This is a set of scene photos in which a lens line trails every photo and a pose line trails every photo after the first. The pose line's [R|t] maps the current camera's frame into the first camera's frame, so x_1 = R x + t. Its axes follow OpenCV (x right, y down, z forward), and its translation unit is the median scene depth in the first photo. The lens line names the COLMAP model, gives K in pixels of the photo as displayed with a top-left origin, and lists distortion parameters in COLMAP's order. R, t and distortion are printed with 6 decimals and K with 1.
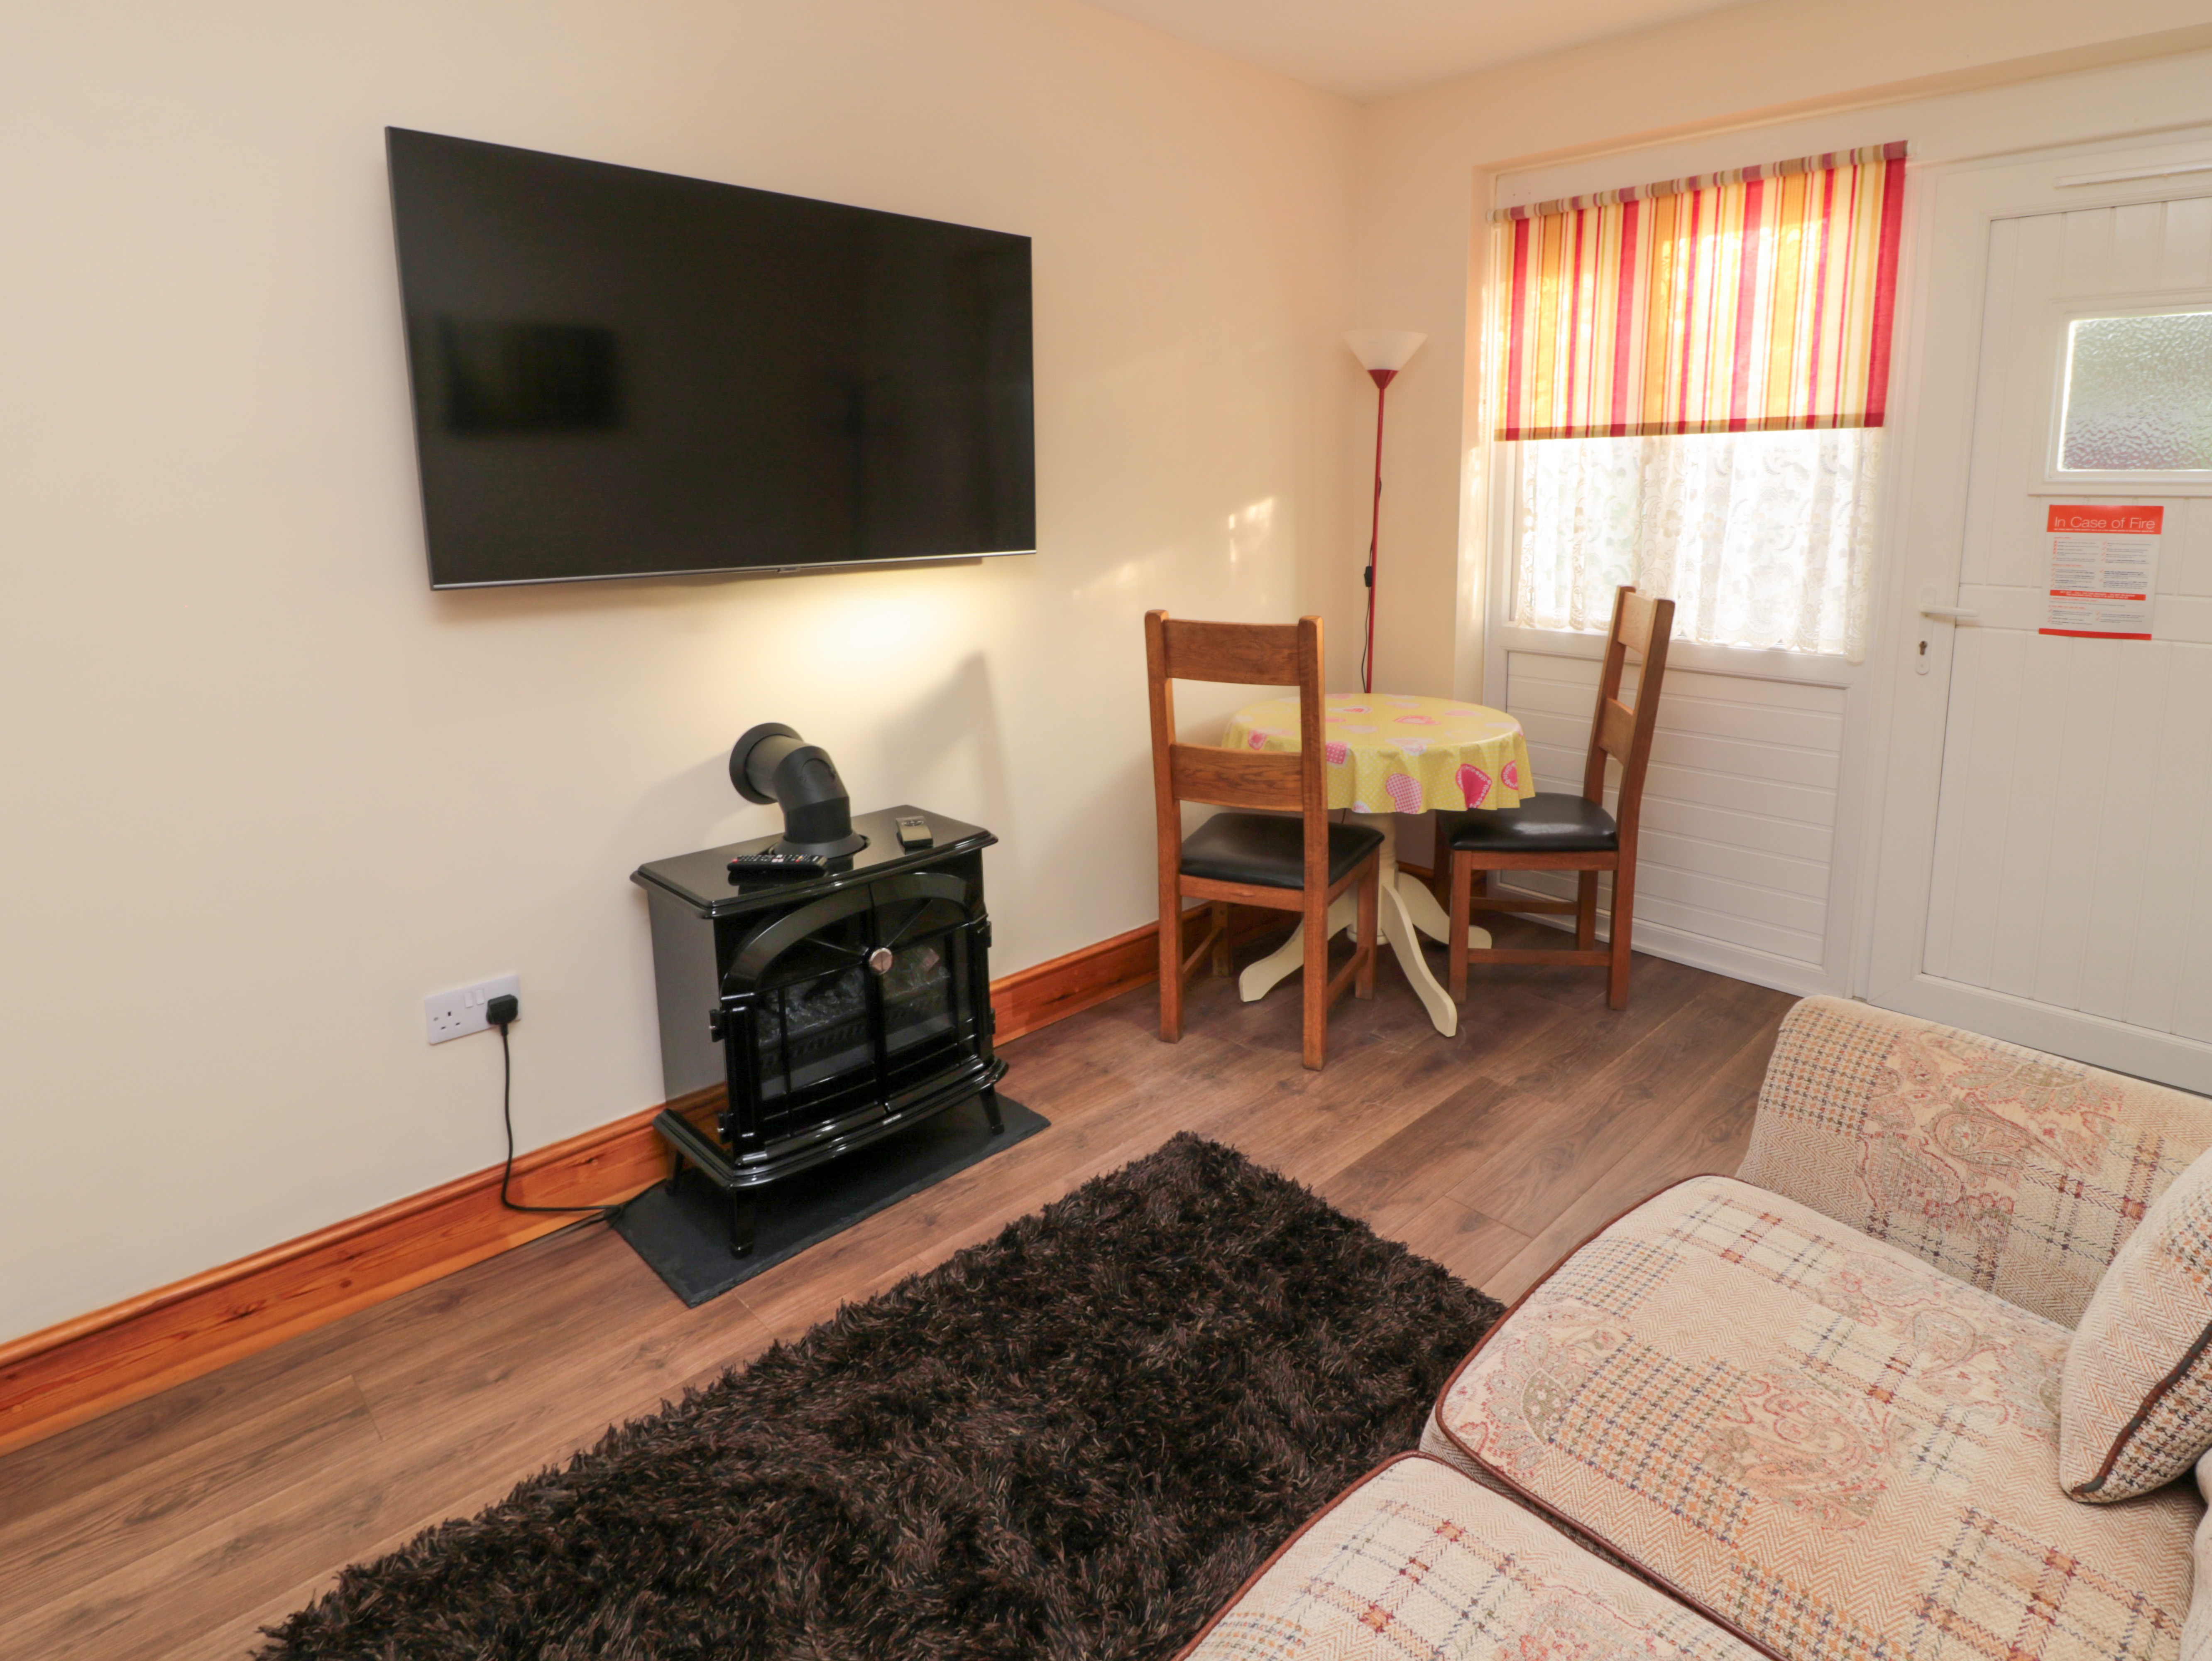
lens RADIAL K [[1201.0, 0, 1174.7], [0, 1201.0, 661.1], [0, 0, 1]] dist [0.003273, -0.008286]
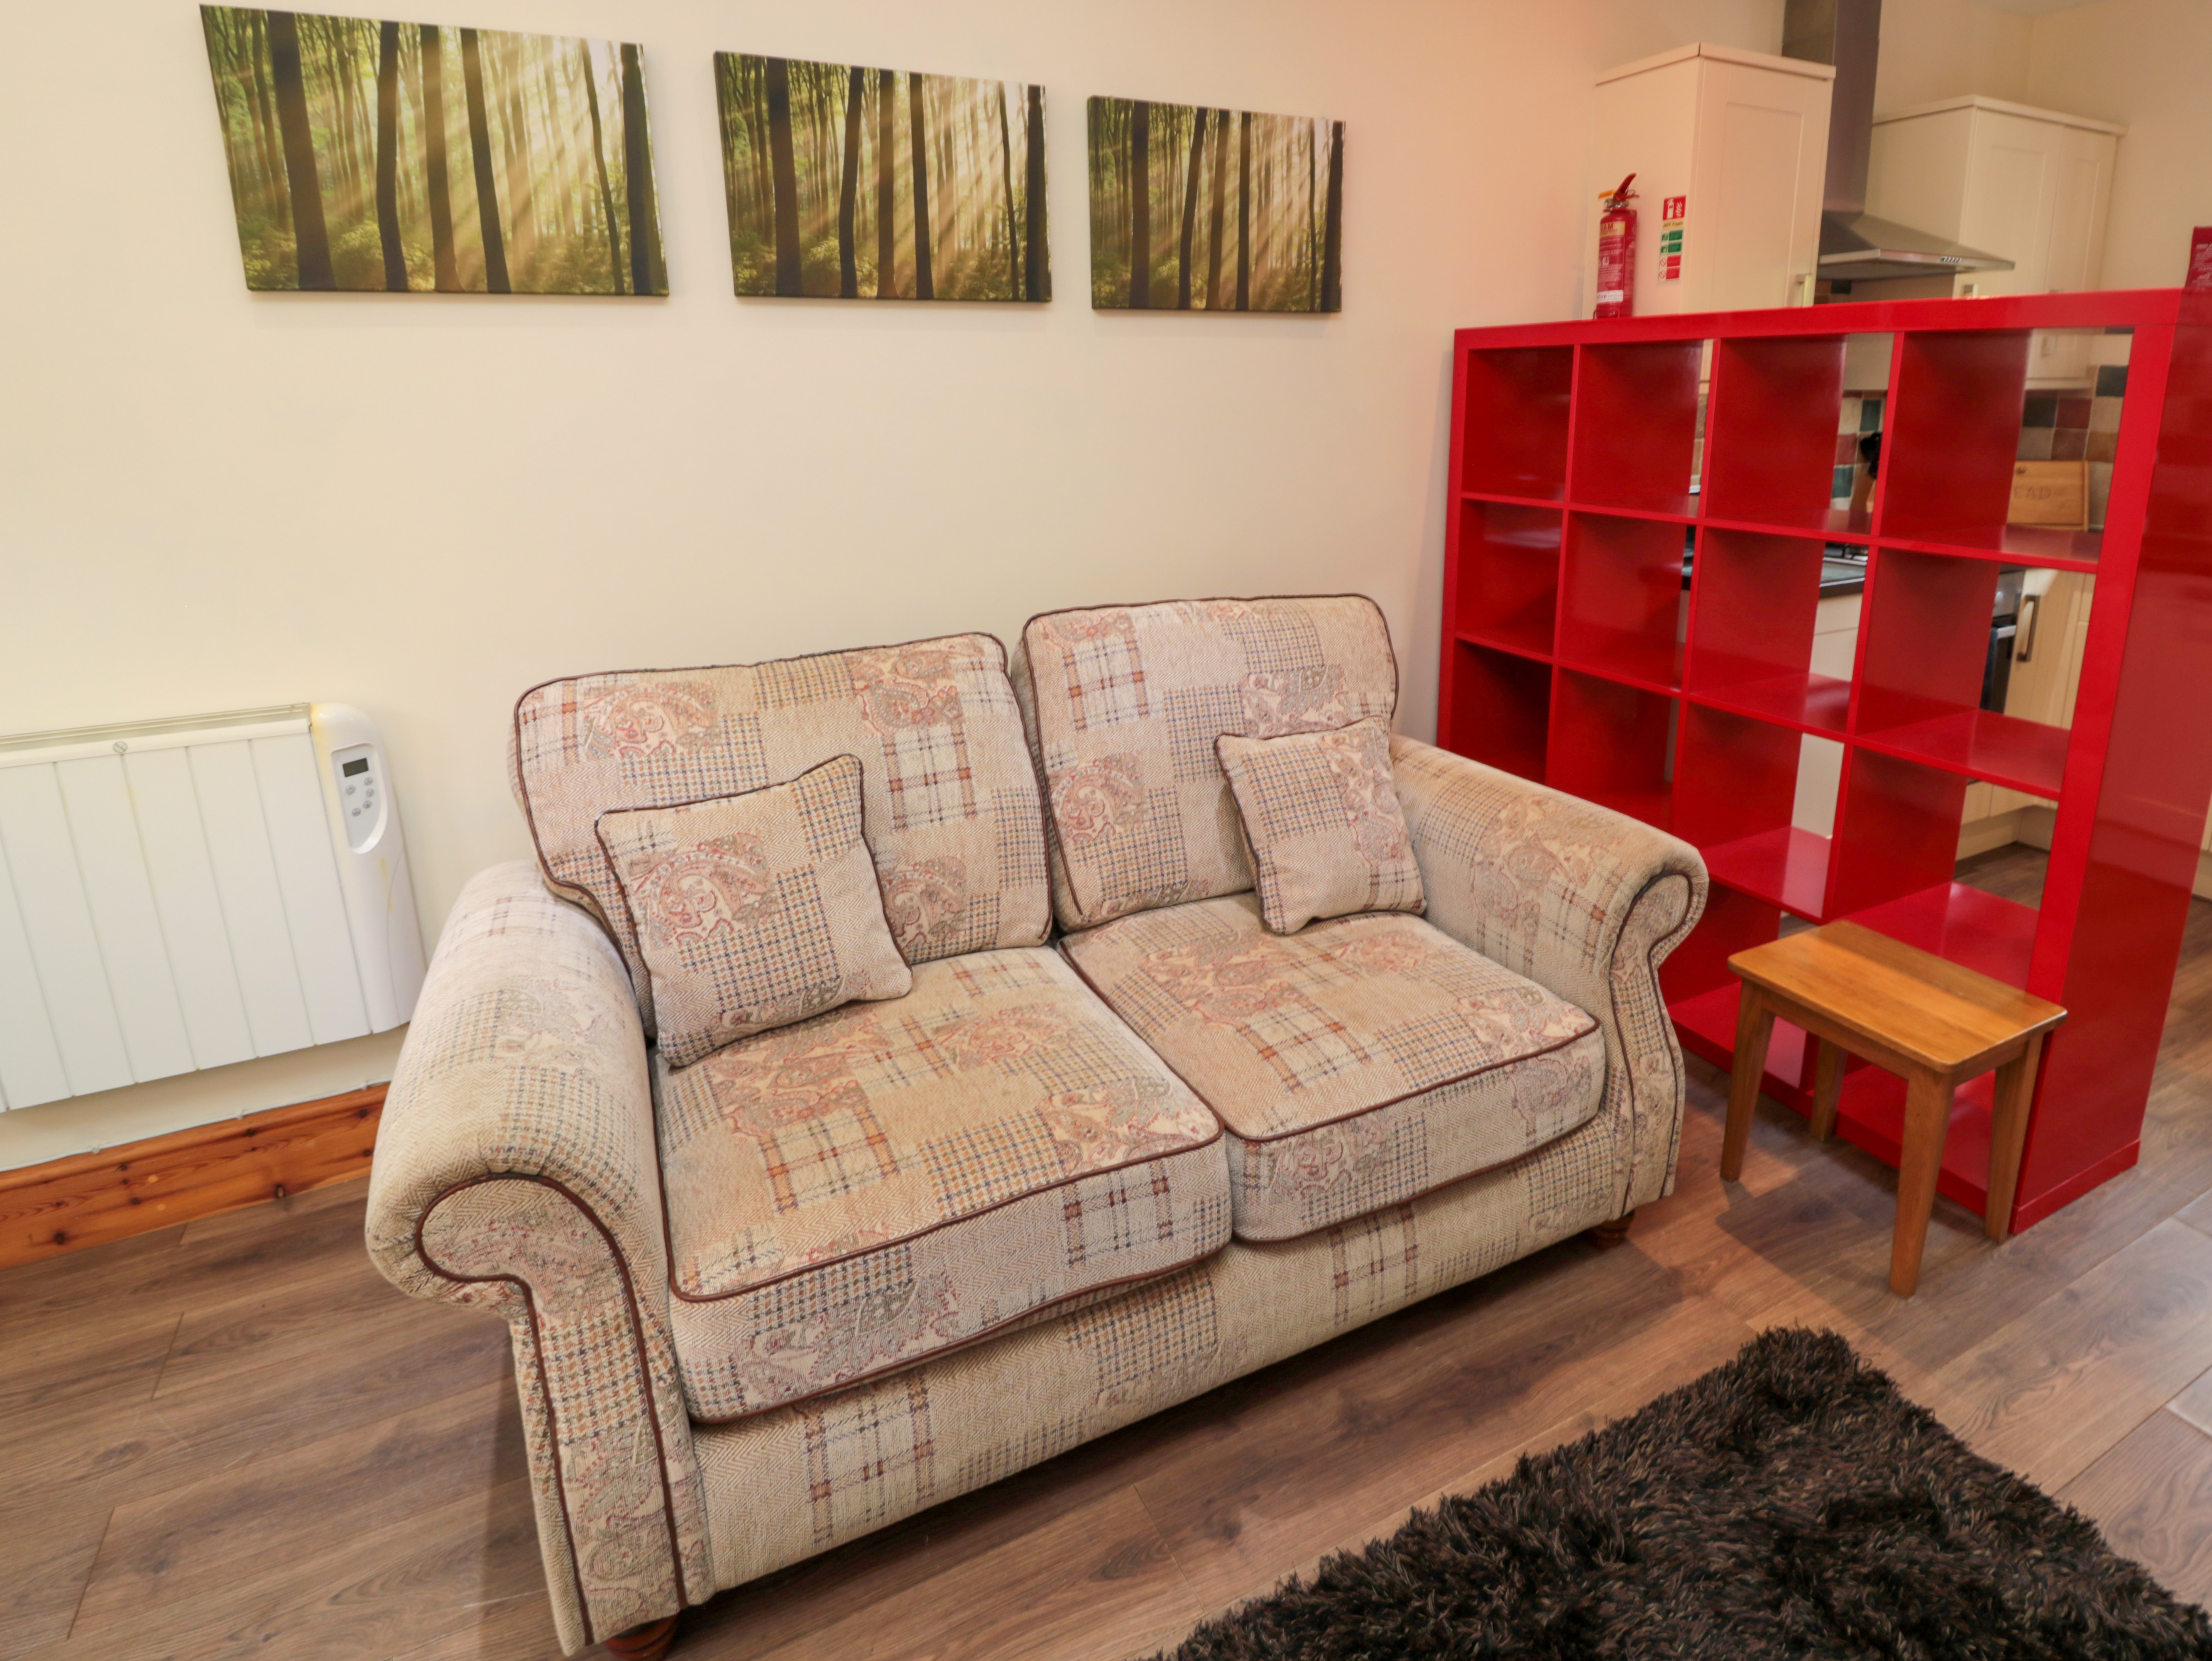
lens RADIAL K [[1186.3, 0, 1181.1], [0, 1186.3, 670.5], [0, 0, 1]] dist [-0.000573, -0.014519]
pose [[-0.954573, -0.052104, 0.293388, -0.031709], [0.063438, 0.926488, 0.370940, -0.114550], [-0.291148, 0.372701, -0.881094, 0.771190]]
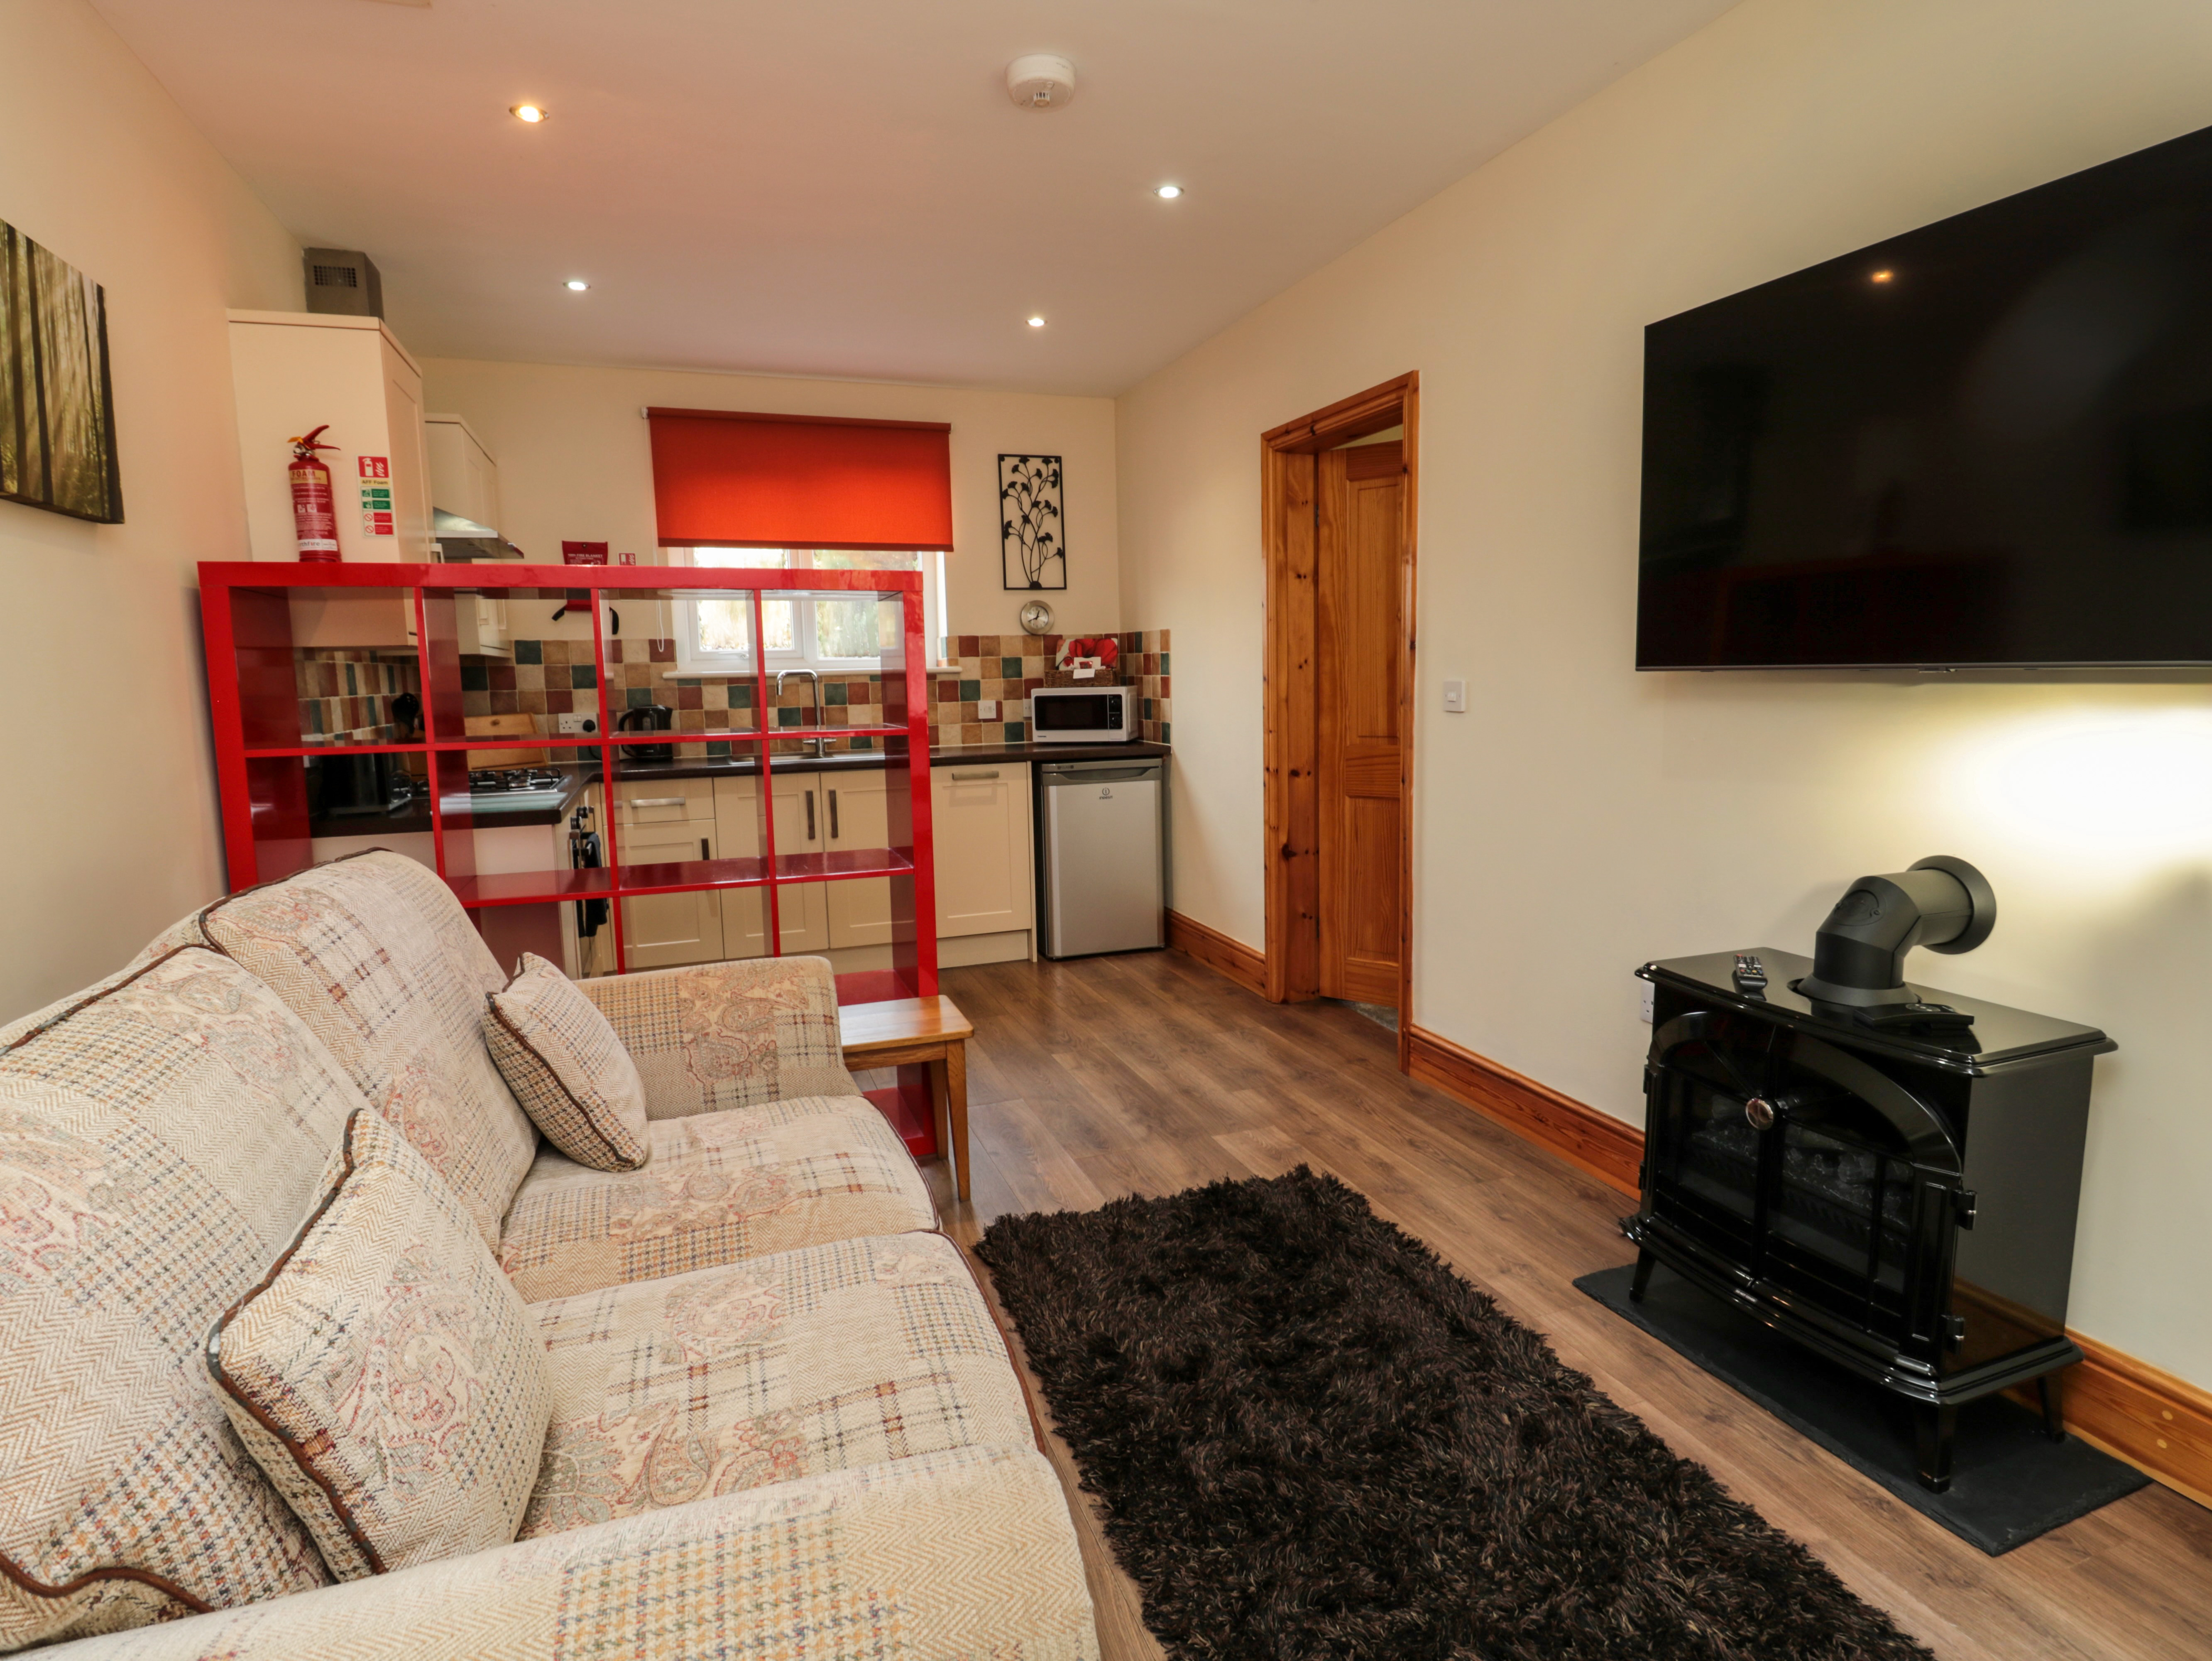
lens RADIAL K [[1150.2, 0, 1101.9], [0, 1150.2, 806.6], [0, 0, 1]] dist [-0.000760, -0.013995]
pose [[-0.421437, 0.122211, -0.898585, 0.515730], [-0.115250, 0.975626, 0.186741, -0.053440], [0.899504, 0.182262, -0.397080, 0.648826]]
